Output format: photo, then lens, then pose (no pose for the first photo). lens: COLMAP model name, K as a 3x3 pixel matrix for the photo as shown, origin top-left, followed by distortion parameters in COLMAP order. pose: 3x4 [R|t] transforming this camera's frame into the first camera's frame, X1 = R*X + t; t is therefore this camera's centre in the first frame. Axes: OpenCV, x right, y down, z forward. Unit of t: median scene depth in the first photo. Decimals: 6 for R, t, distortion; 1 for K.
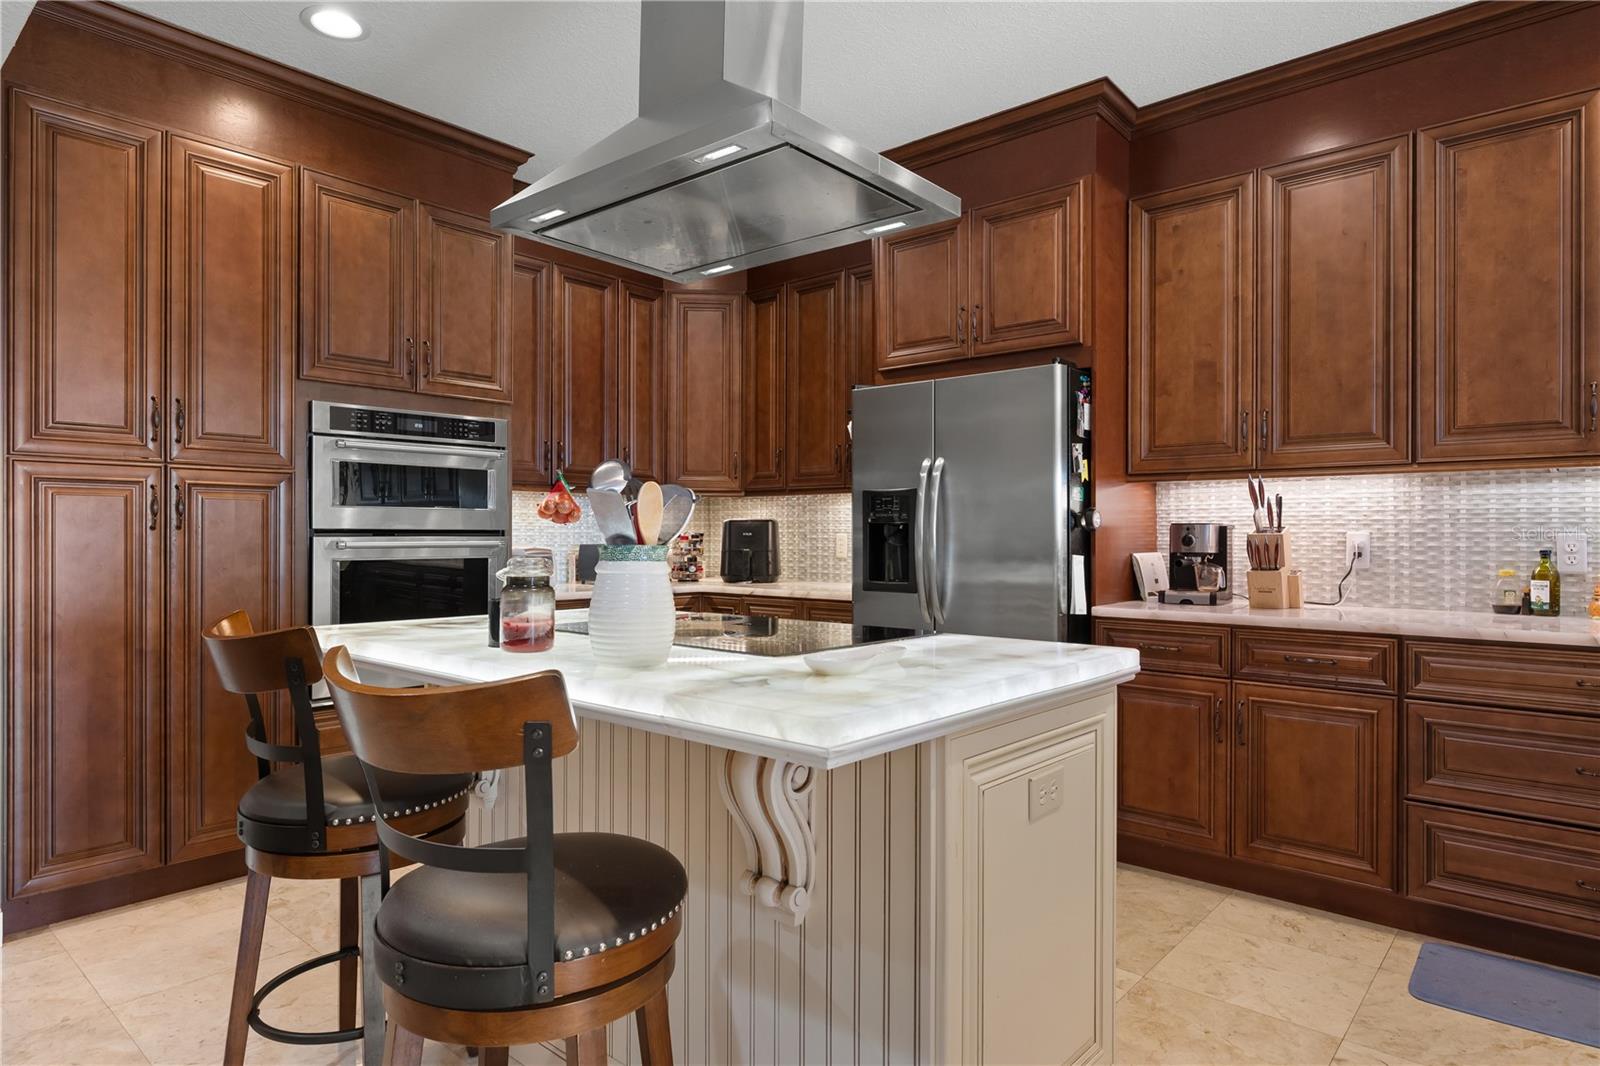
lens RADIAL K [[917.4, 0, 804.3], [0, 917.4, 534.2], [0, 0, 1]] dist [0.000022, -0.000368]
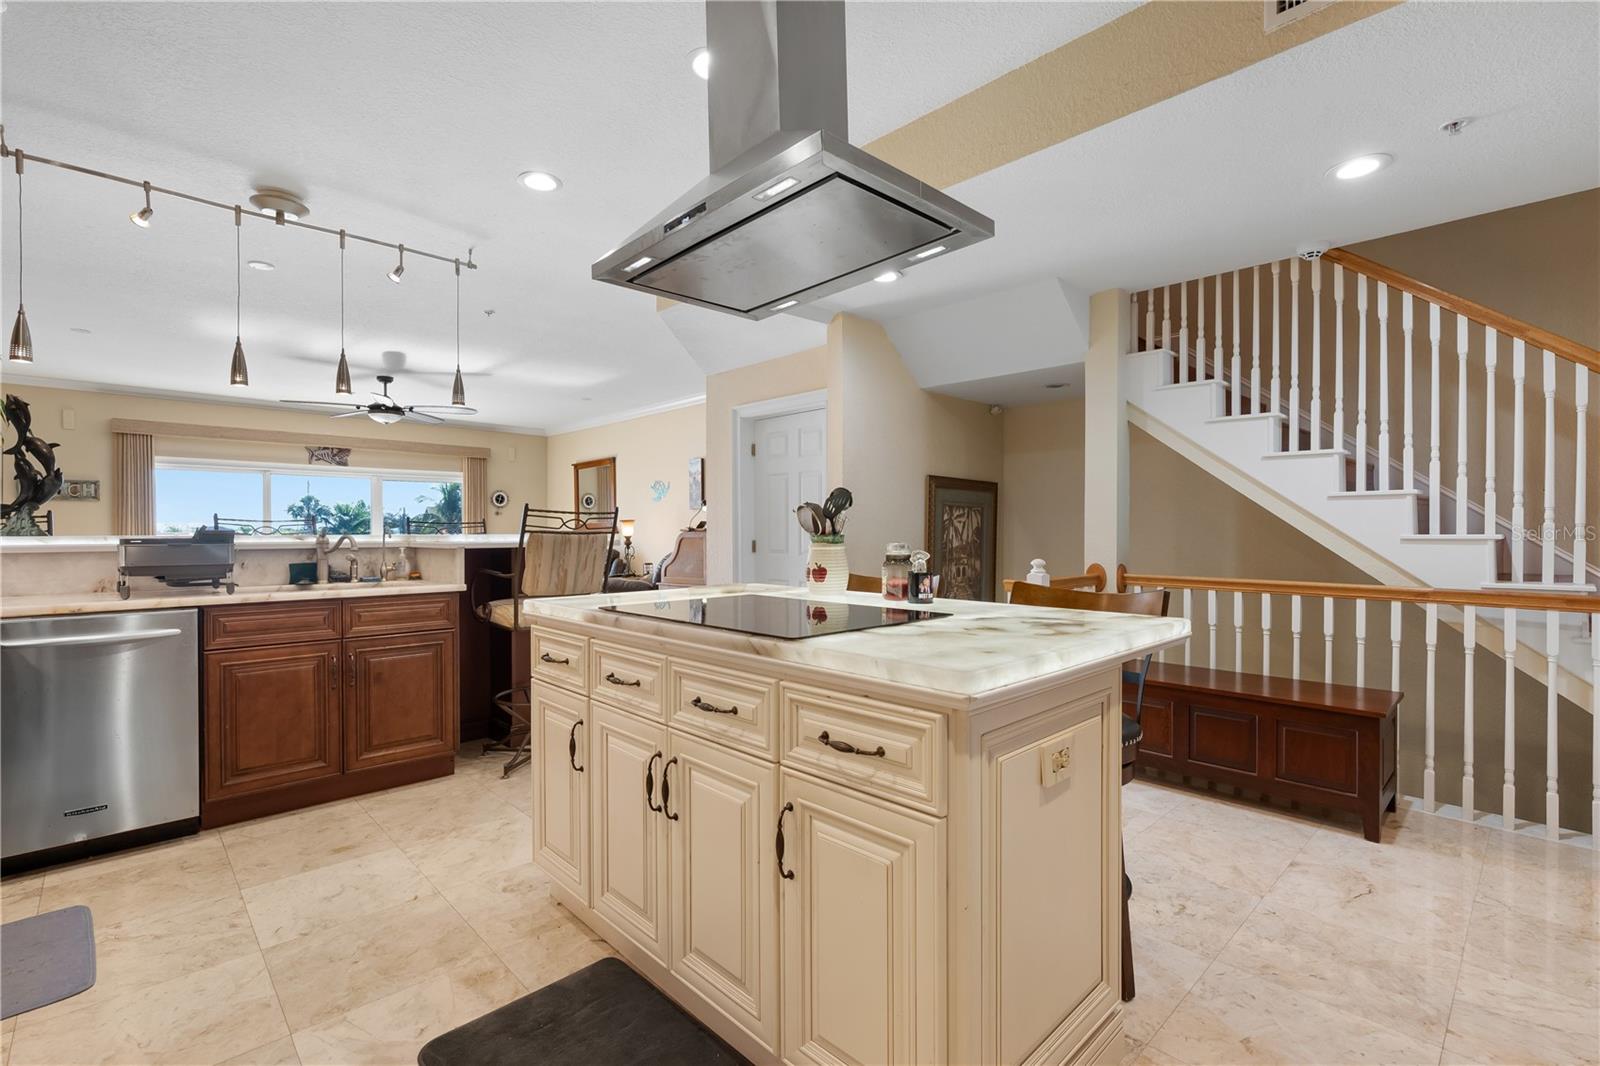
lens RADIAL K [[724.3, 0, 804.0], [0, 724.3, 535.5], [0, 0, 1]] dist [0.000824, -0.000139]
pose [[-0.996116, -0.000935, 0.088048, -0.140022], [-0.000560, 0.999991, 0.004278, 0.003365], [-0.088052, 0.004212, -0.996107, 1.299587]]
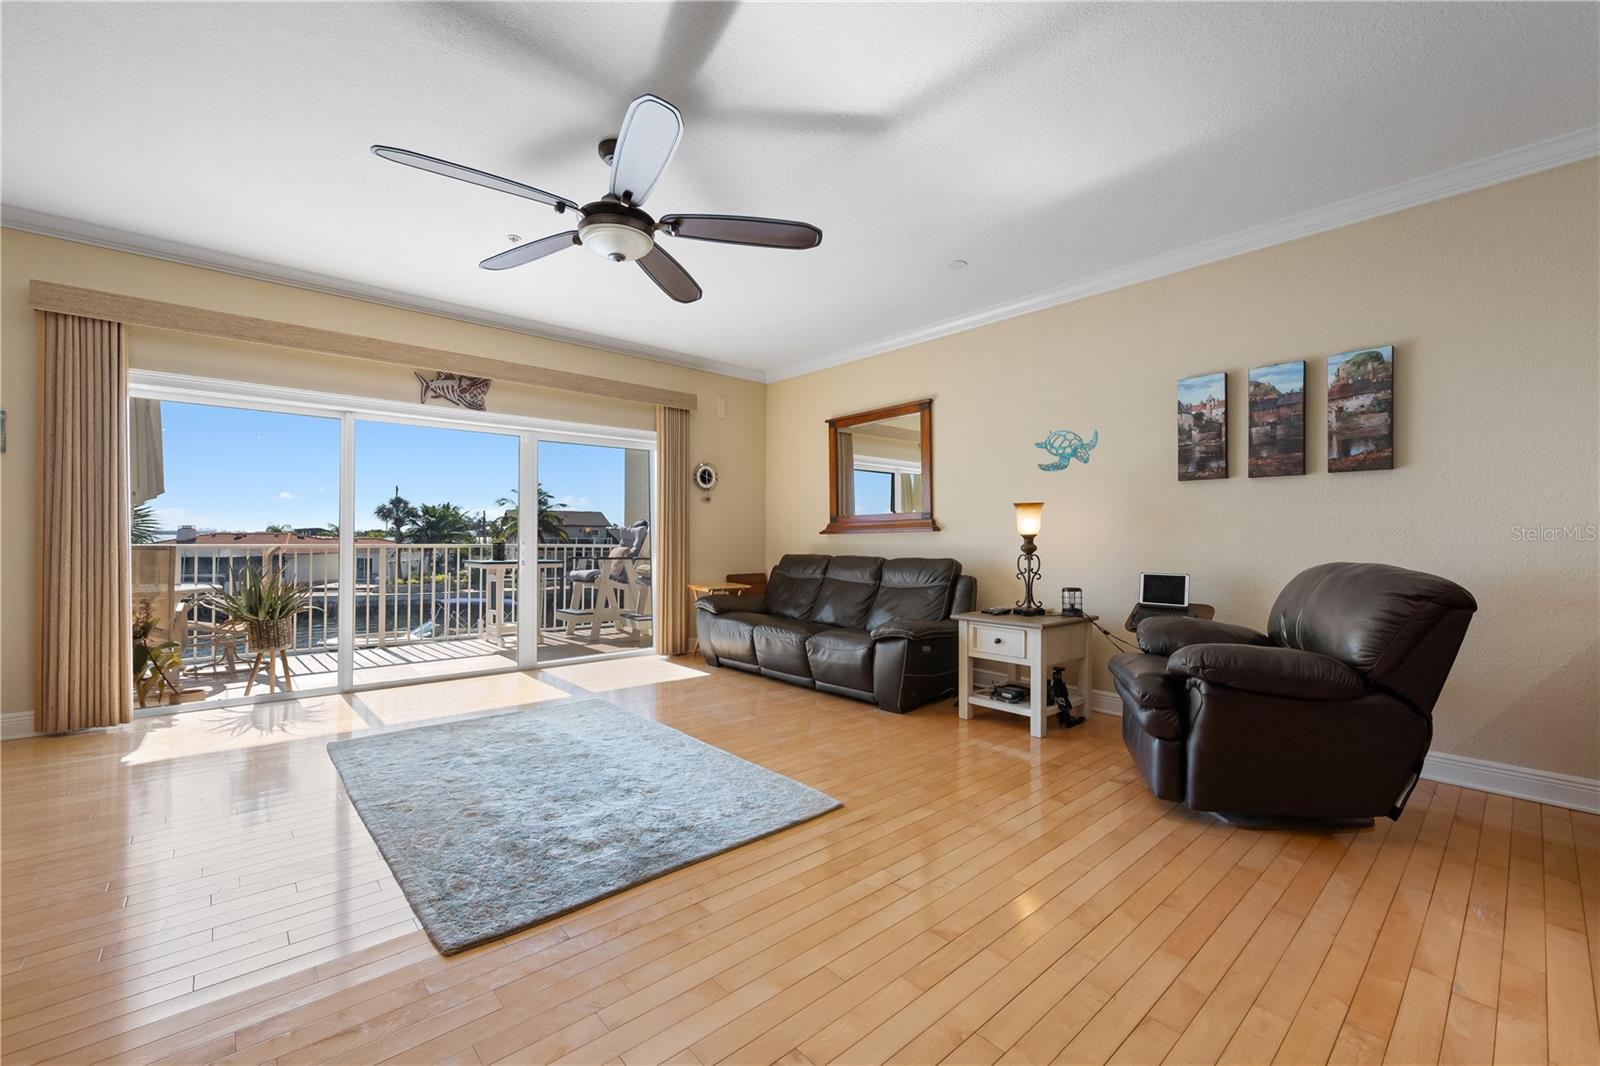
lens RADIAL K [[655.4, 0, 802.3], [0, 655.4, 534.1], [0, 0, 1]] dist [0.001370, 0.000081]
pose [[-0.991223, -0.006785, 0.132023, 1.090965], [-0.007373, 0.999965, -0.003962, 0.026618], [-0.131991, -0.004901, -0.991239, -0.124285]]
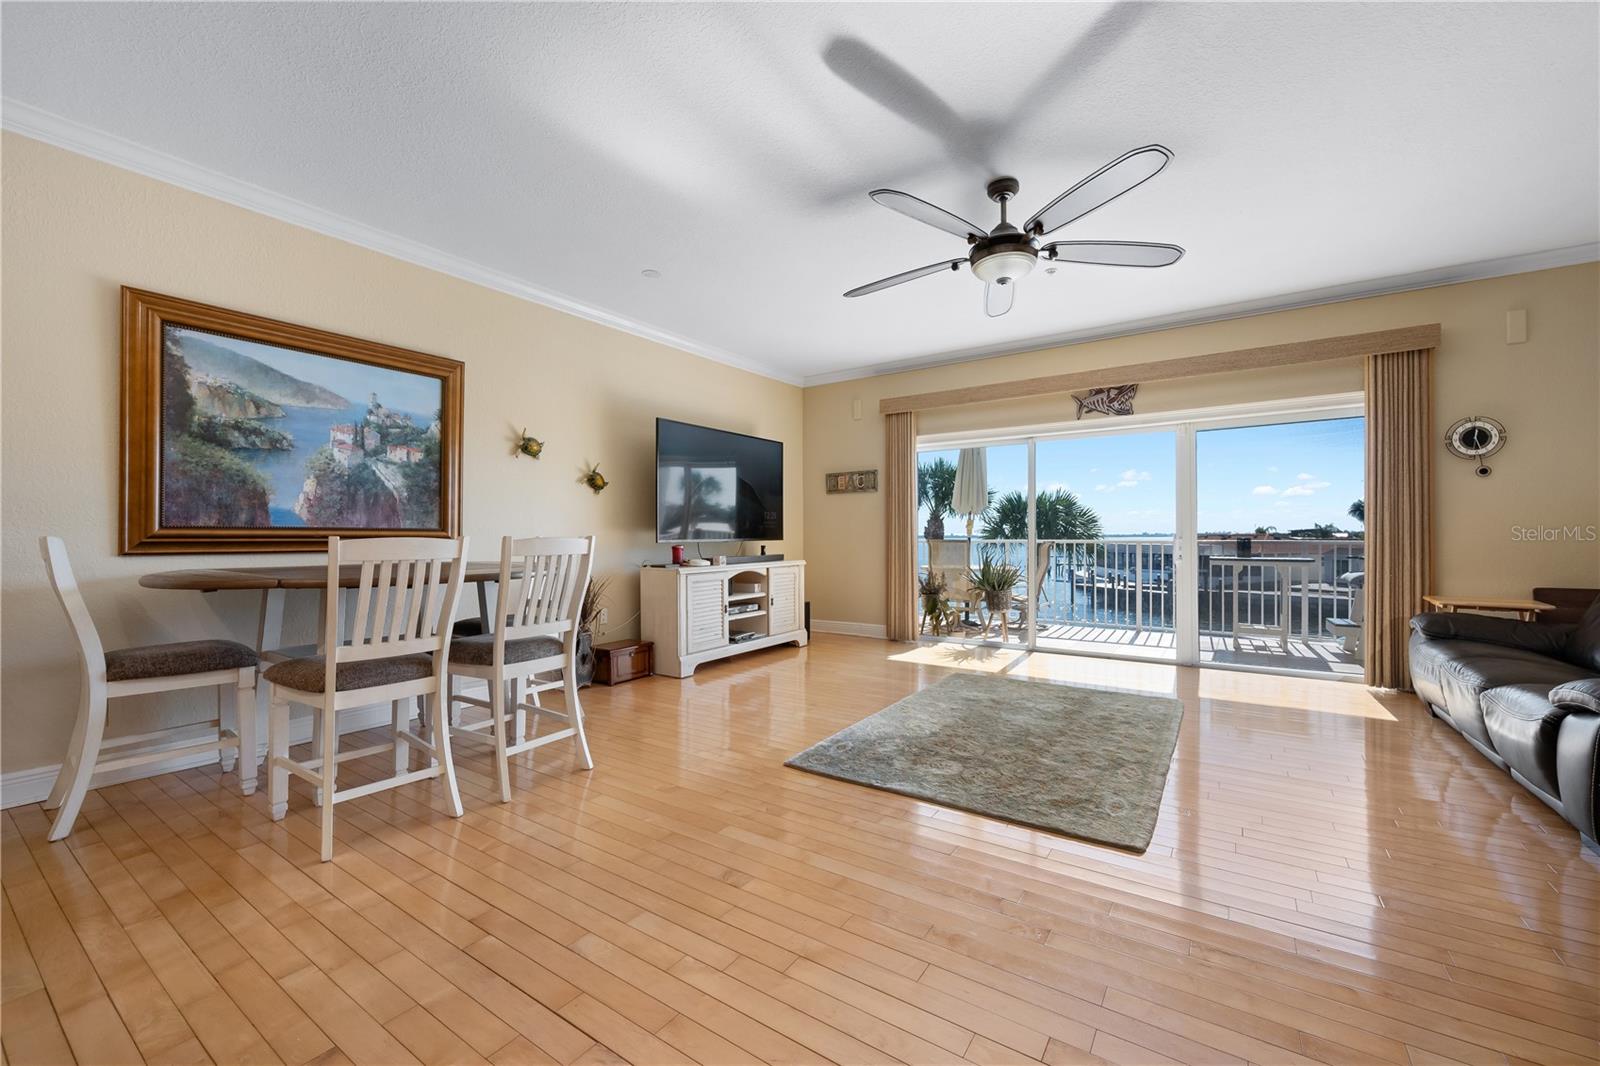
lens RADIAL K [[639.3, 0, 802.8], [0, 639.3, 534.9], [0, 0, 1]] dist [0.000919, 0.000202]
pose [[-0.118489, 0.001662, 0.992954, 0.499415], [0.002972, 0.999995, -0.001319, 0.041577], [-0.992951, 0.002795, -0.118493, -0.558330]]
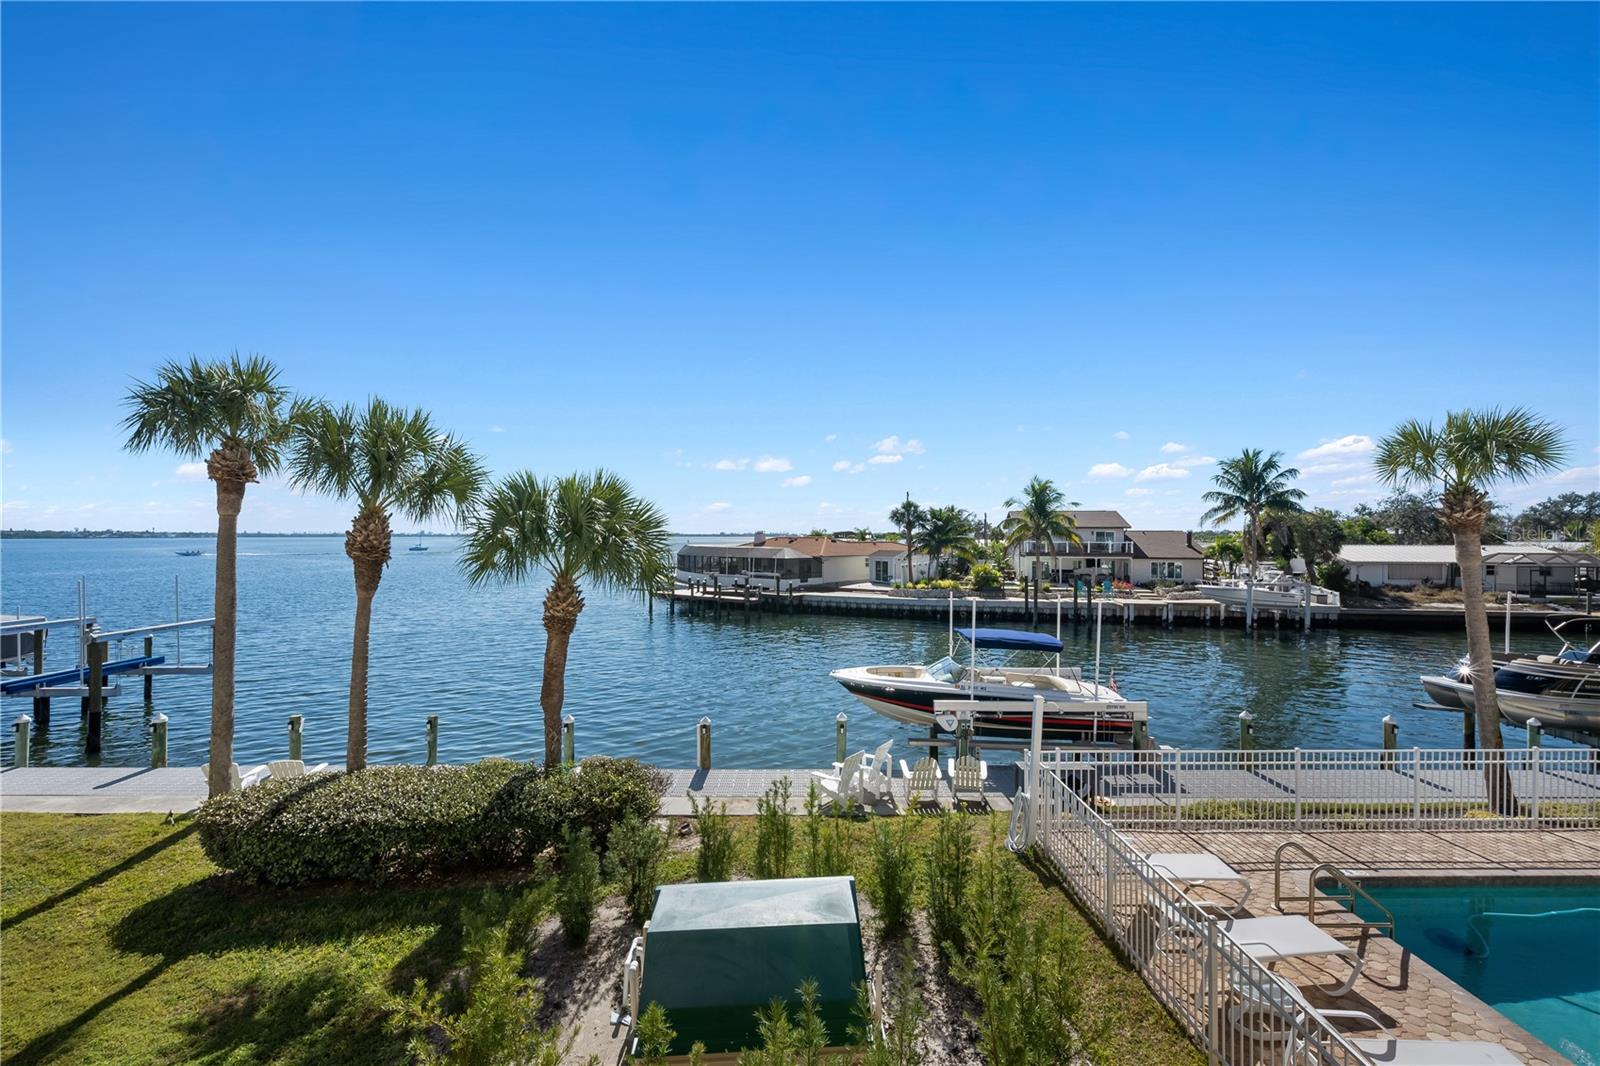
lens RADIAL K [[672.2, 0, 807.4], [0, 672.2, 533.6], [0, 0, 1]] dist [-0.000343, 0.000488]
pose [[-0.671991, -0.004155, 0.740548, 2.610333], [-0.007400, 0.999972, -0.001104, -0.047931], [-0.740523, -0.006222, -0.672003, -1.949399]]
